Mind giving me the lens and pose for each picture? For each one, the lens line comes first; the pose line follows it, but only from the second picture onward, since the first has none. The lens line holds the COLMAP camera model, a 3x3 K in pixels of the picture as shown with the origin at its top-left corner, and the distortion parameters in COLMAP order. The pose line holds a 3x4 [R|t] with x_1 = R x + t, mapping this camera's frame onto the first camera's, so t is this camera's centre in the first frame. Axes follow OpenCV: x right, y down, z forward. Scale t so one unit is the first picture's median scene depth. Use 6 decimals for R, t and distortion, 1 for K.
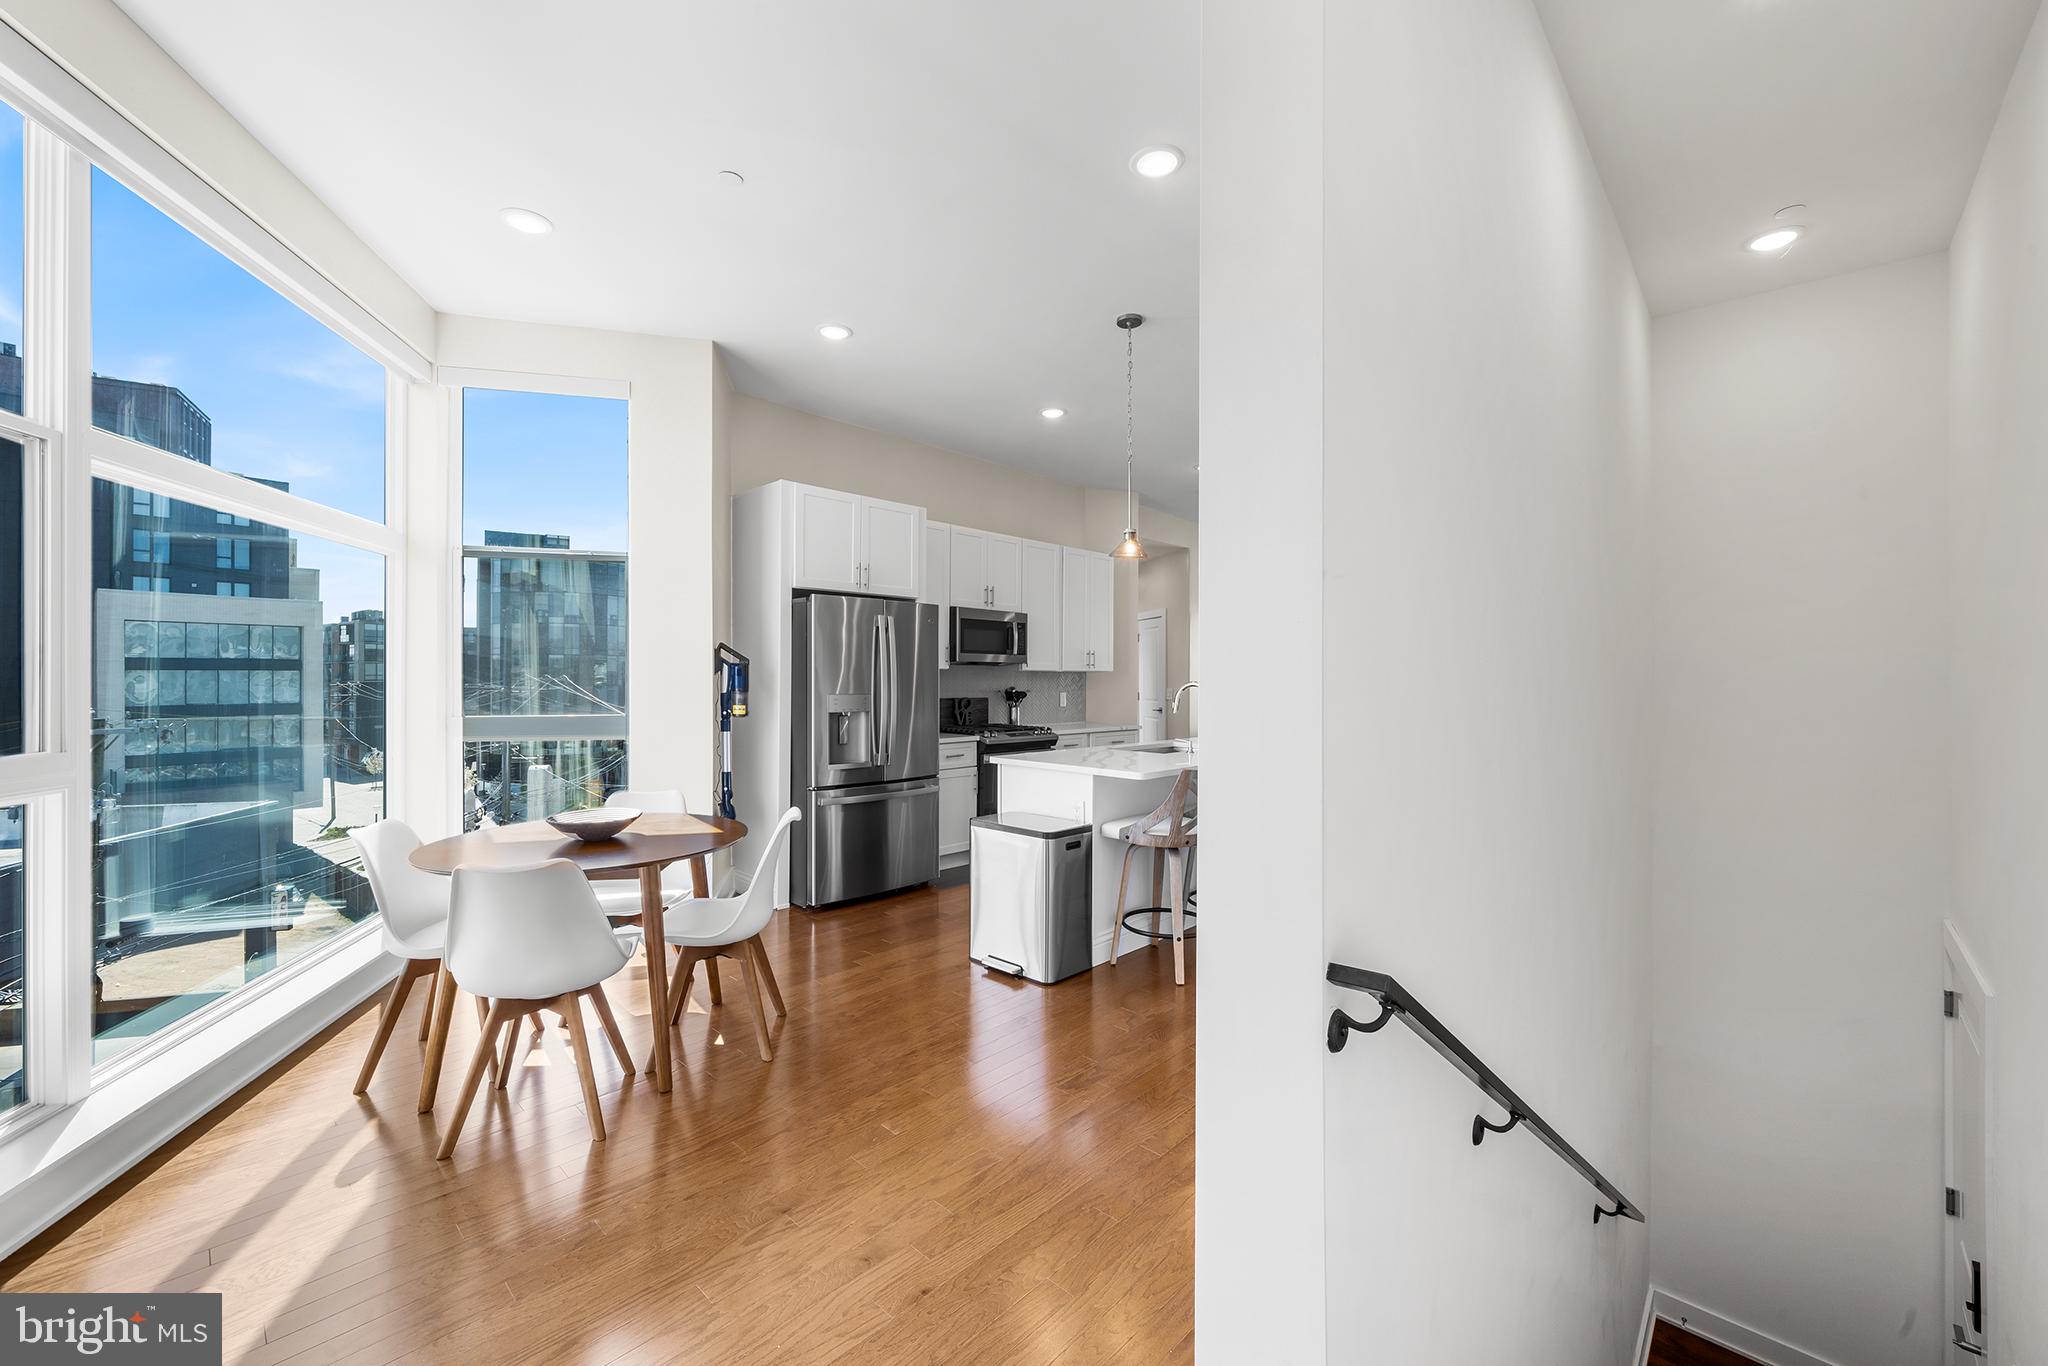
lens RADIAL K [[837.9, 0, 1042.9], [0, 837.9, 678.7], [0, 0, 1]] dist [-0.000832, -0.001266]
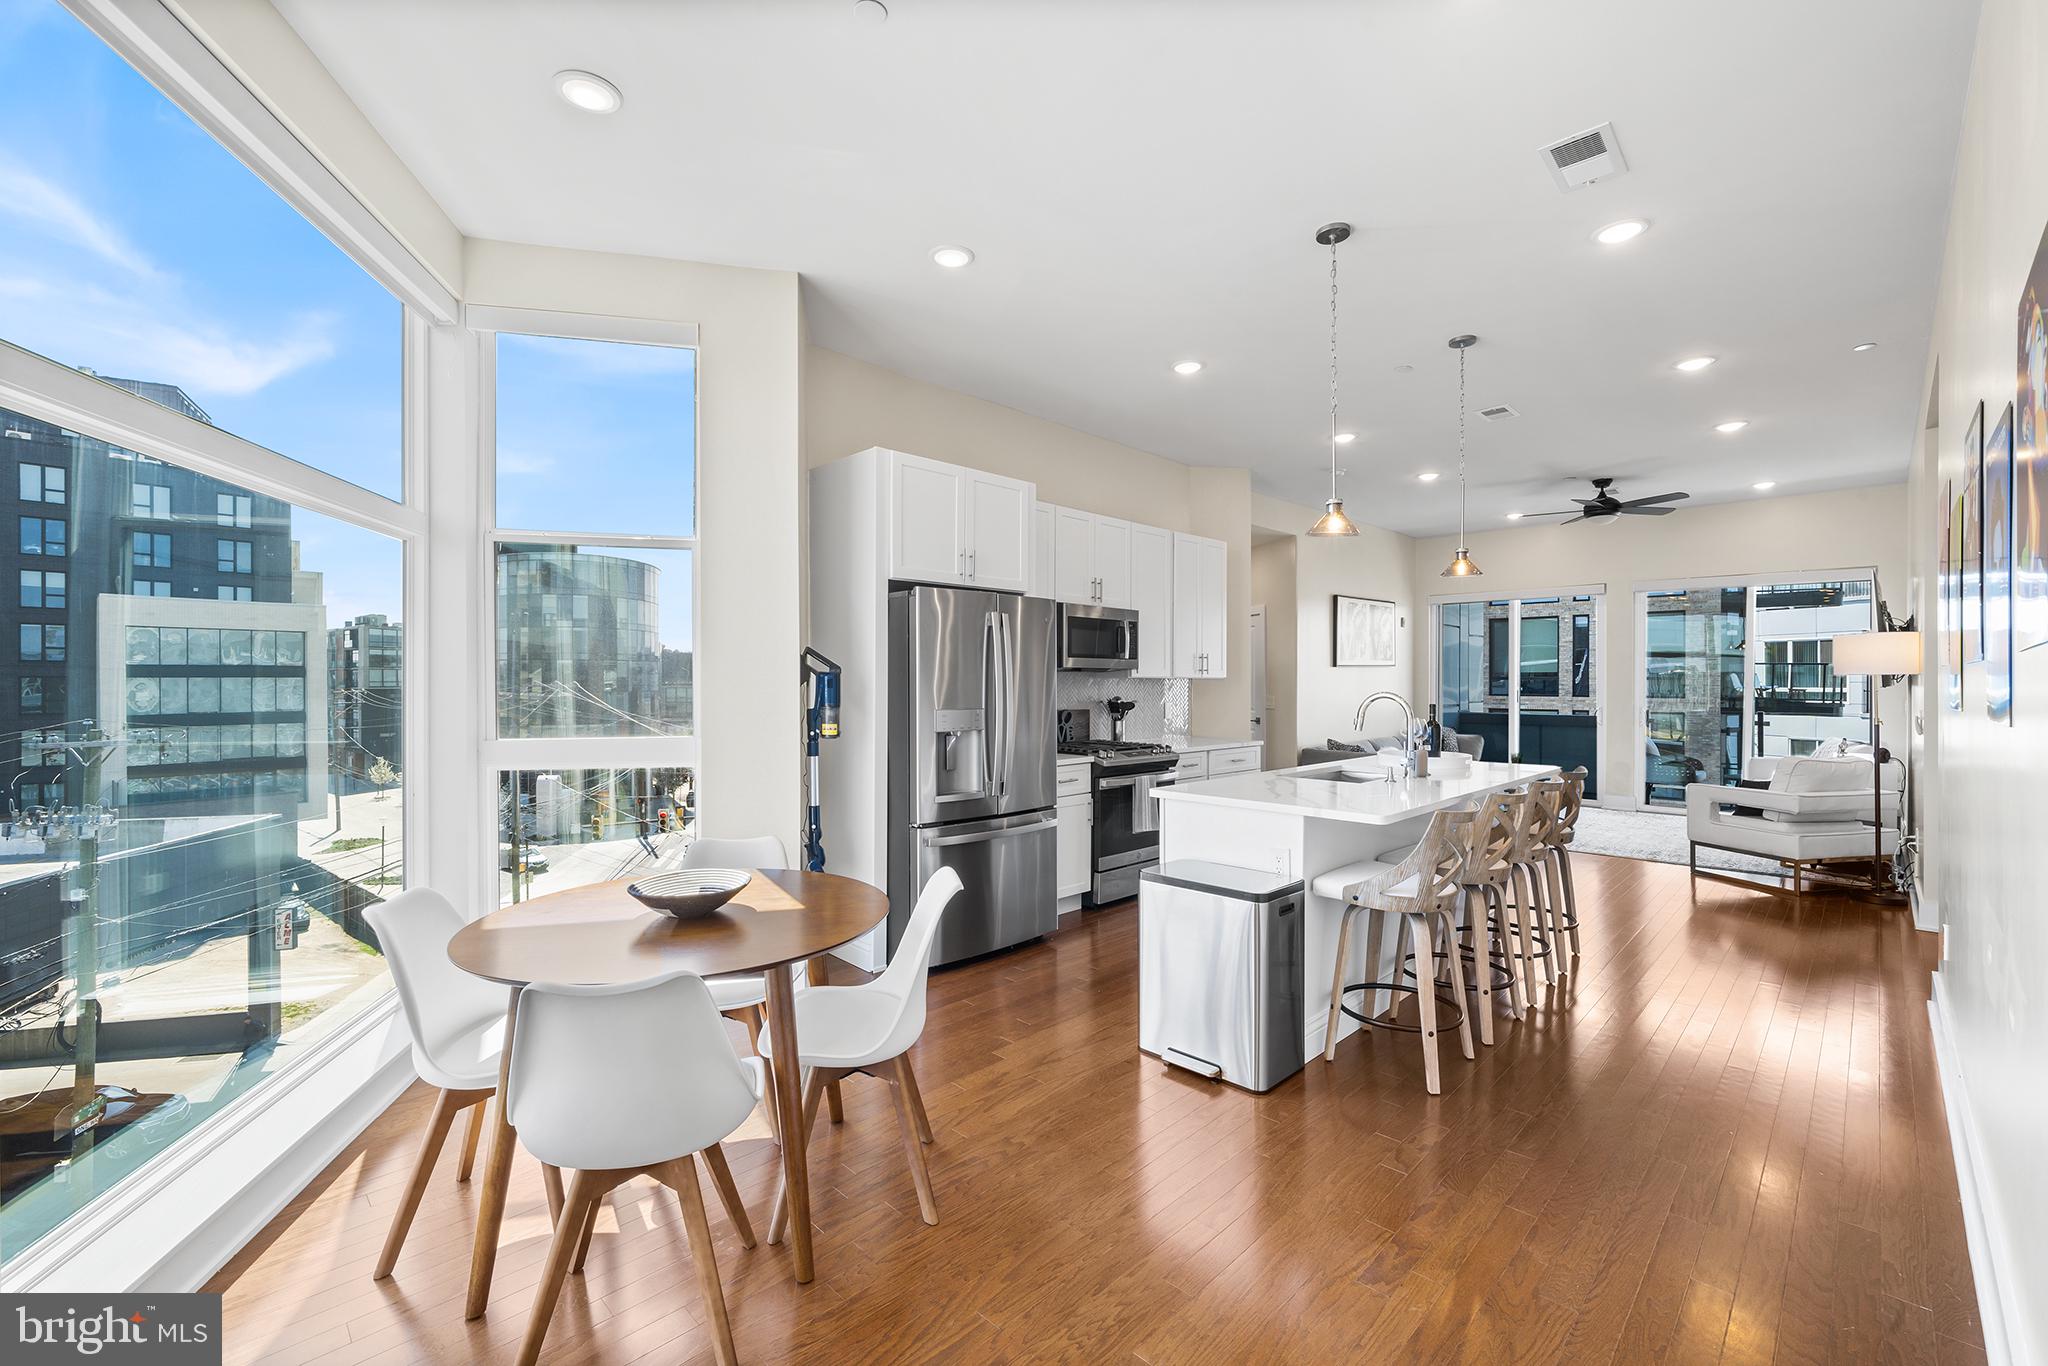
lens RADIAL K [[837.9, 0, 1007.6], [0, 837.9, 682.1], [0, 0, 1]] dist [-0.000832, -0.001266]
pose [[0.999616, -0.003627, -0.027456, -0.162980], [0.003672, 0.999992, 0.001622, -0.009089], [0.027450, -0.001722, 0.999622, 0.187614]]
